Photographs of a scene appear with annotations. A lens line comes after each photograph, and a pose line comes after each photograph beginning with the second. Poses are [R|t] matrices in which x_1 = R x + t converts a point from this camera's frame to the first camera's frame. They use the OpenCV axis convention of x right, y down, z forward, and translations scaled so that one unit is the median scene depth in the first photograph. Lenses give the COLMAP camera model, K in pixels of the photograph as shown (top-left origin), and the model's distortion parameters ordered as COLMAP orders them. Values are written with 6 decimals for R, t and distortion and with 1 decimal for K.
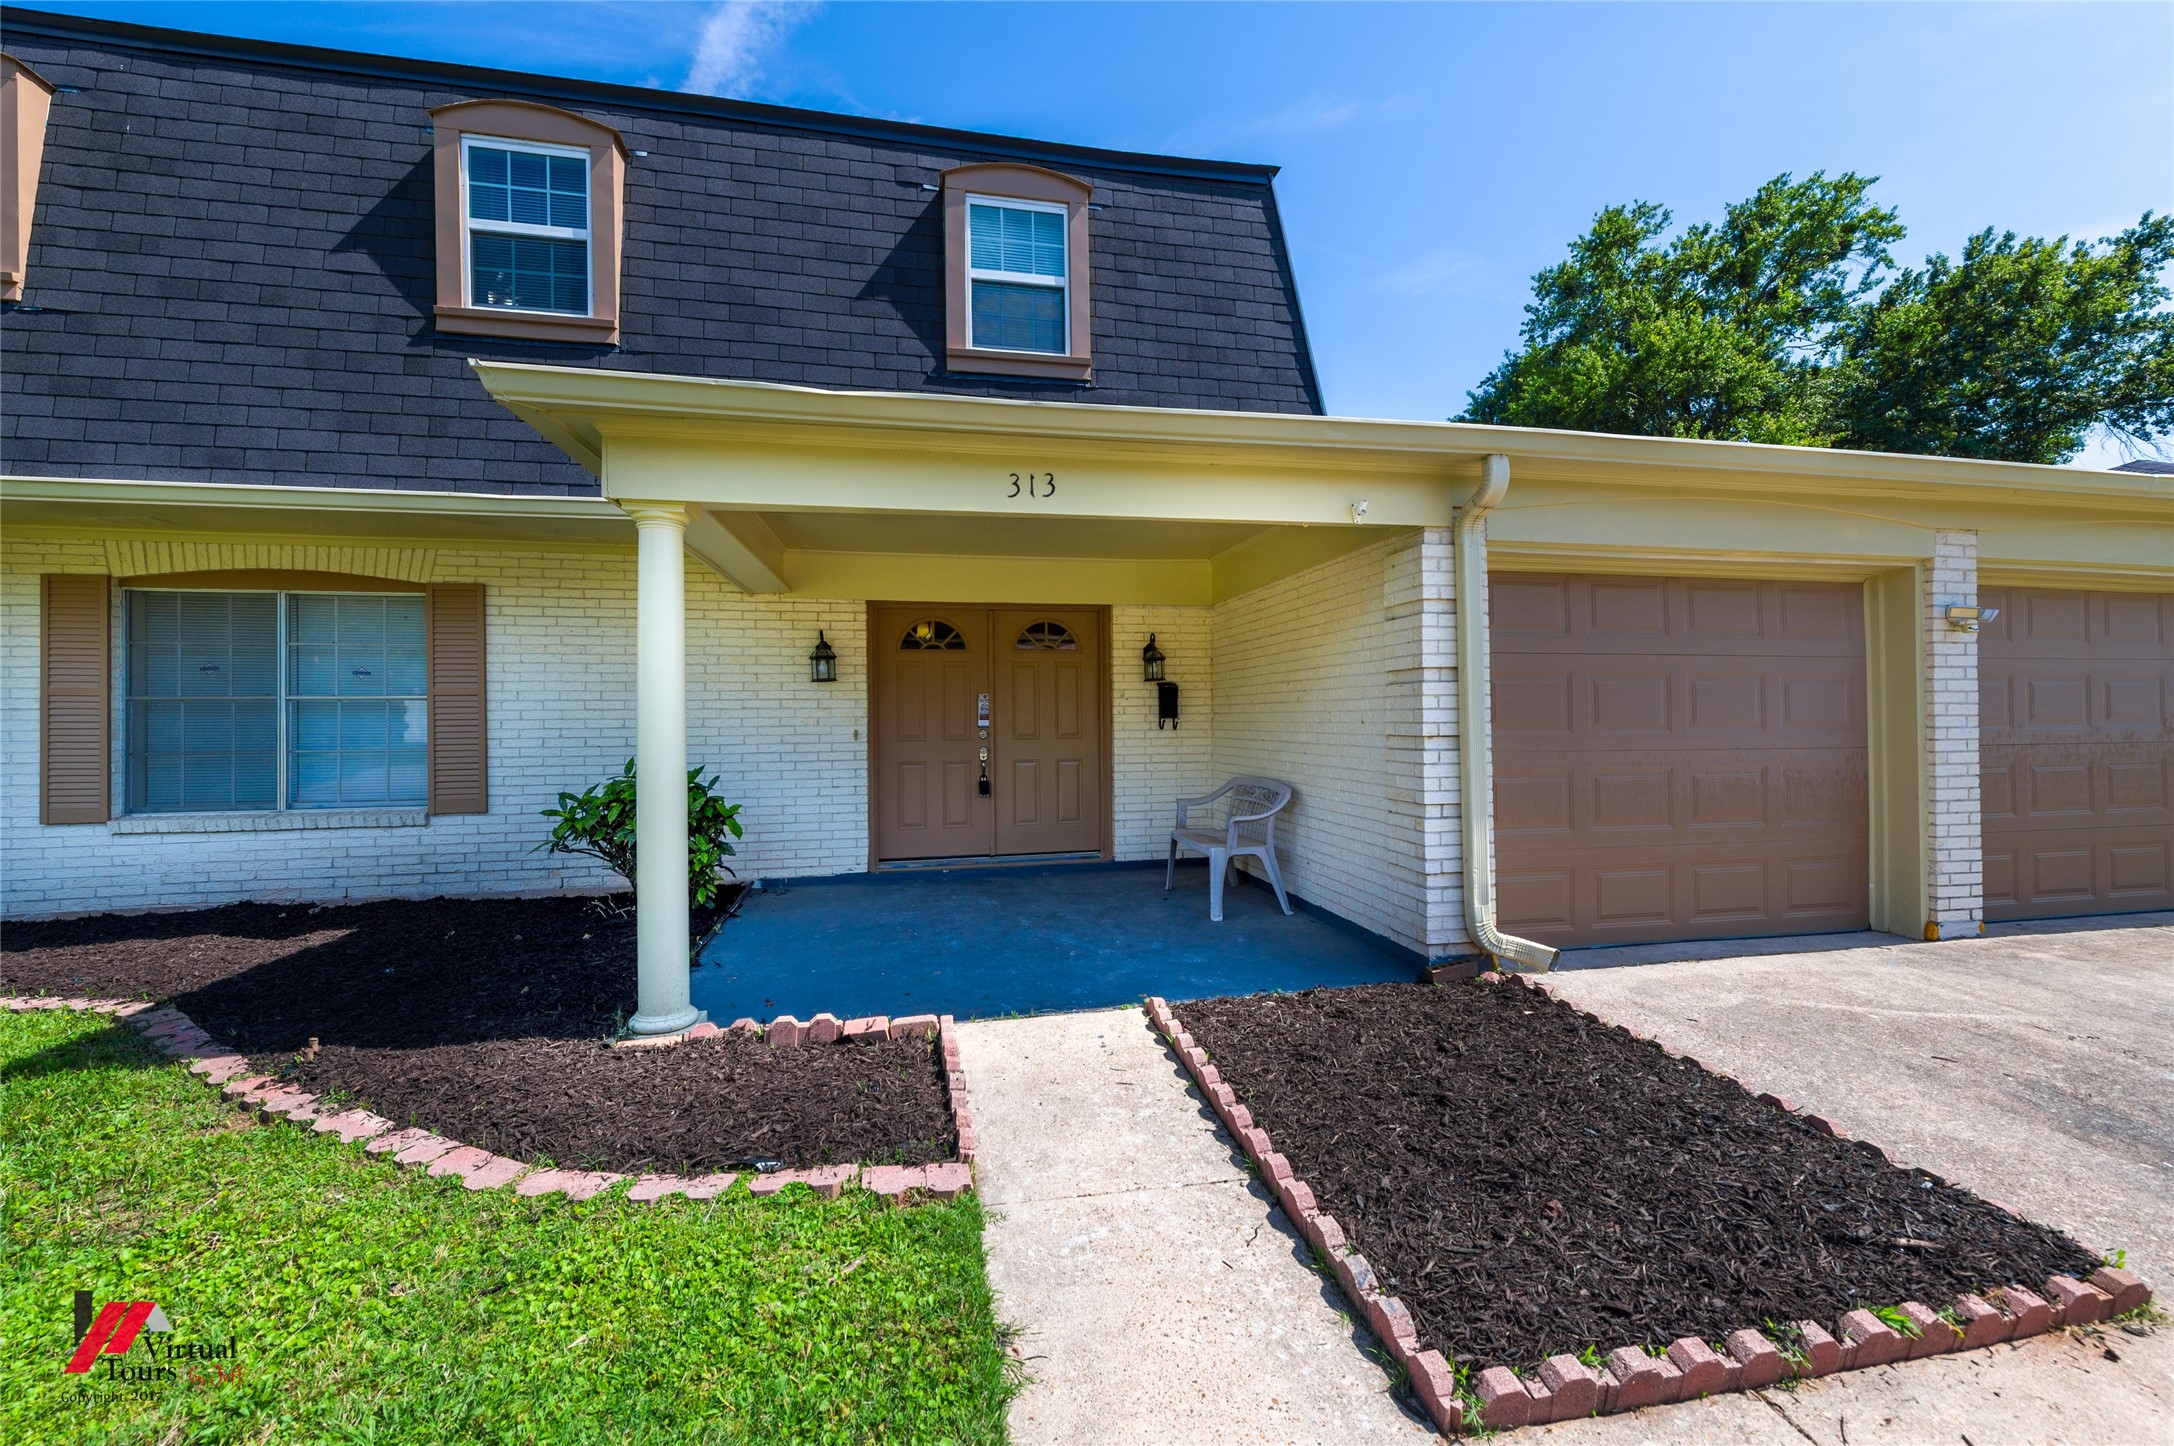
lens RADIAL K [[961.7, 0, 1087.0], [0, 961.7, 723.0], [0, 0, 1]] dist [0.000585, -0.000490]
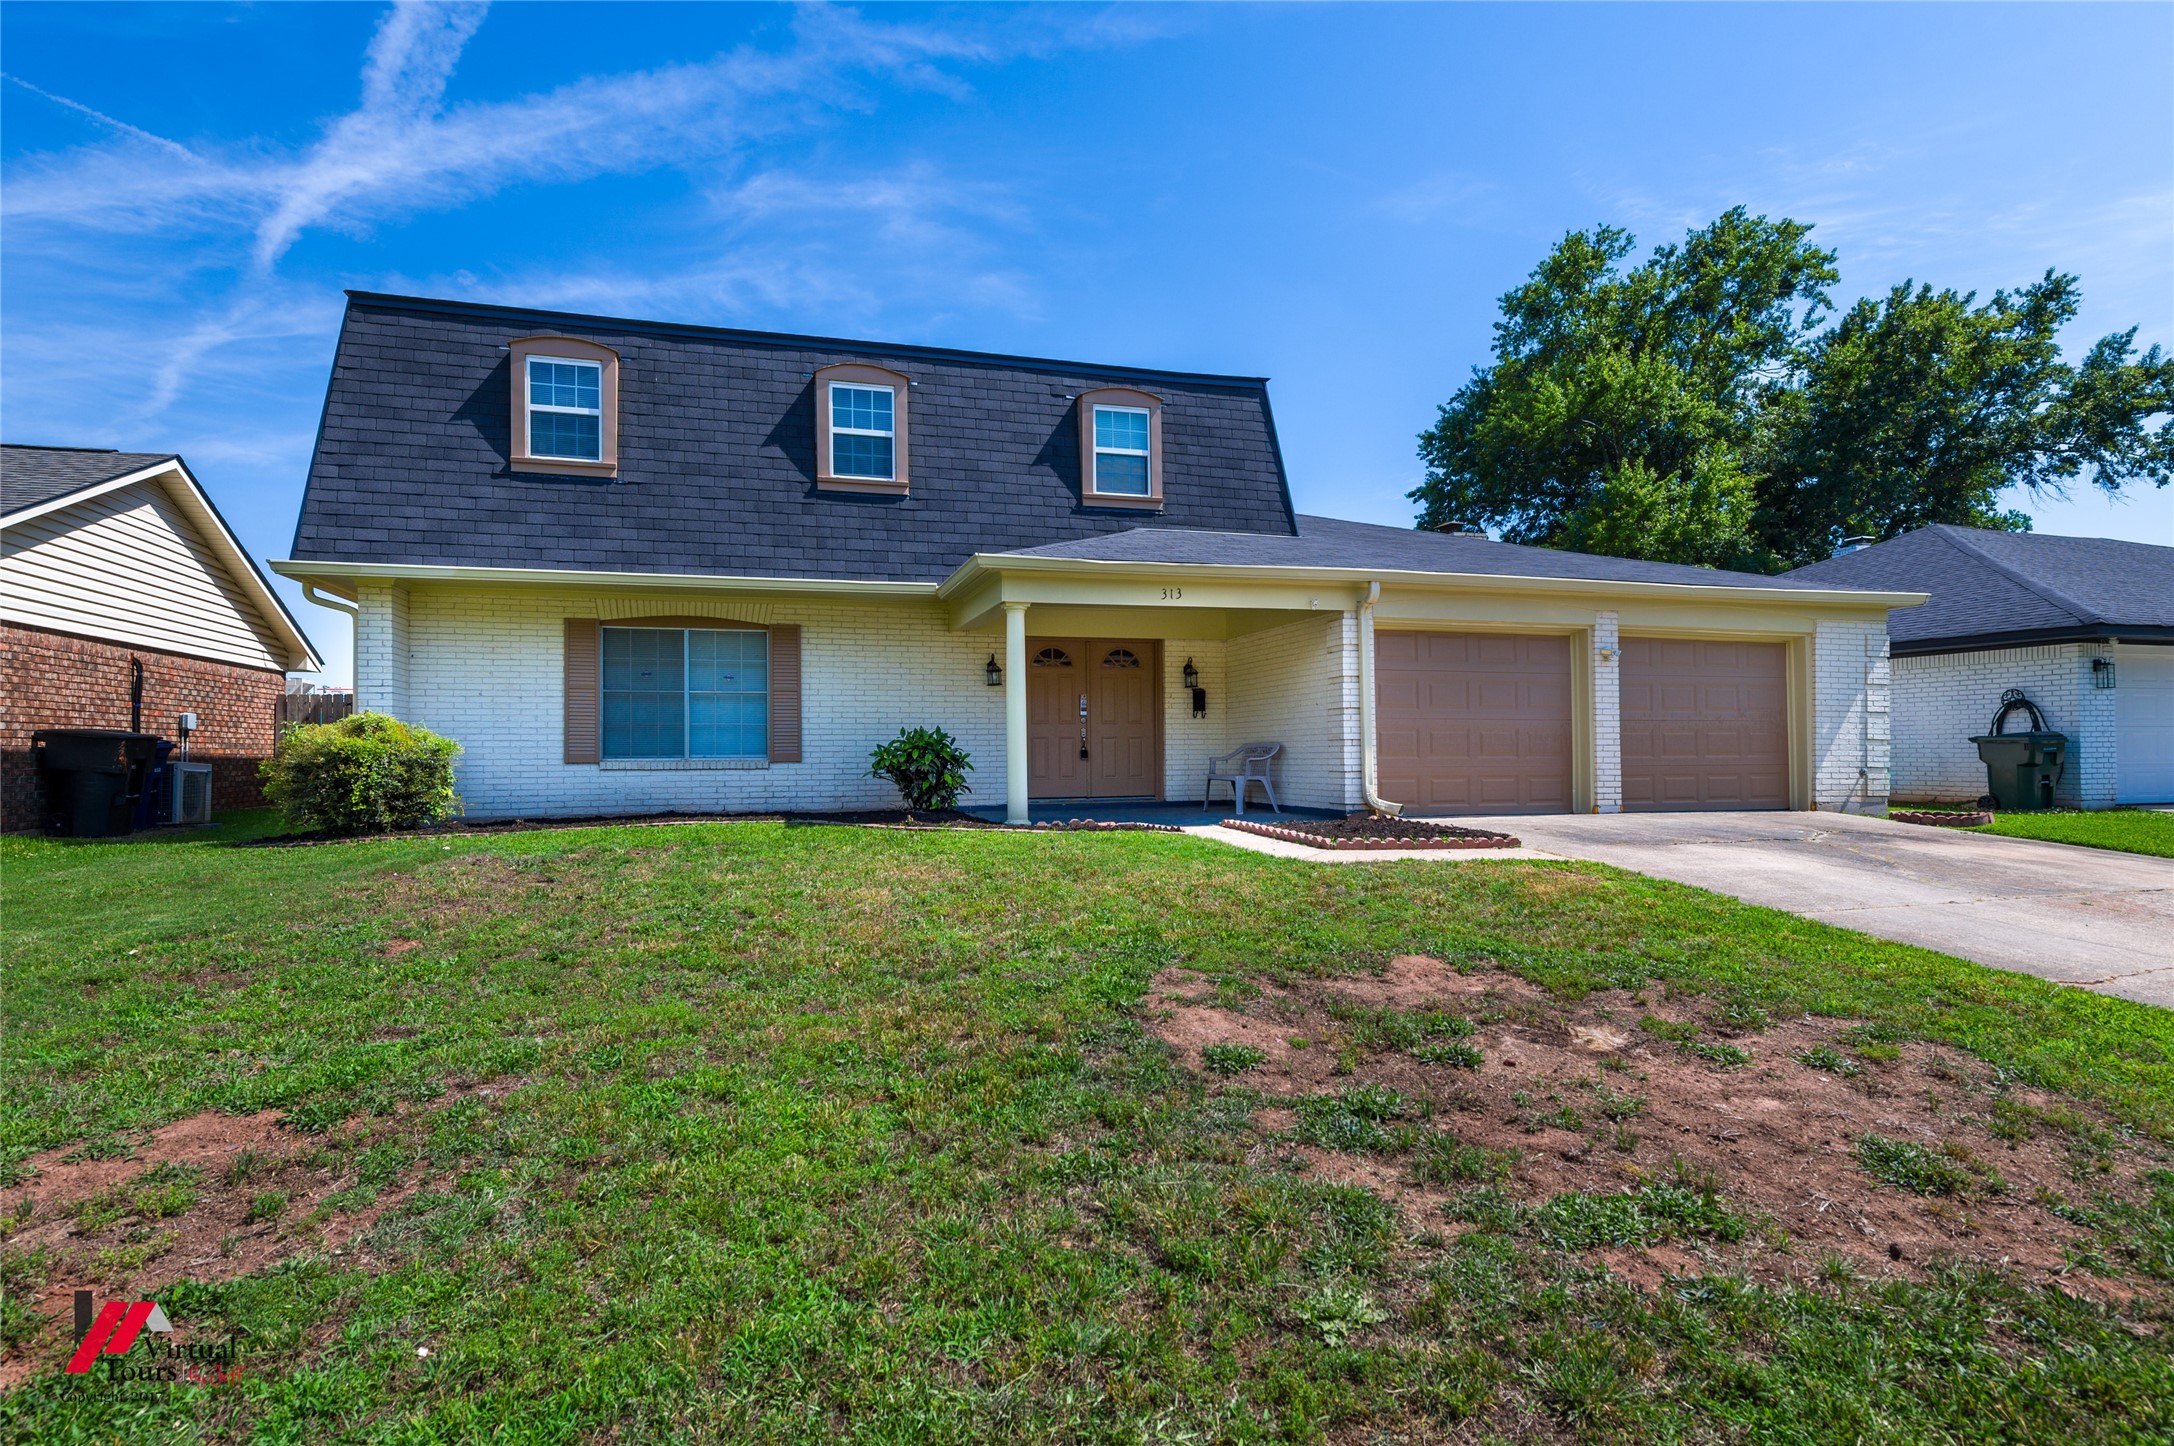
lens RADIAL K [[1163.8, 0, 1087.0], [0, 1163.8, 723.0], [0, 0, 1]] dist [0.001000, 0.000167]
pose [[0.997700, 0.004983, 0.067603, -0.269556], [-0.002907, 0.999522, -0.030769, 0.087124], [-0.067724, 0.030502, 0.997238, -1.051455]]
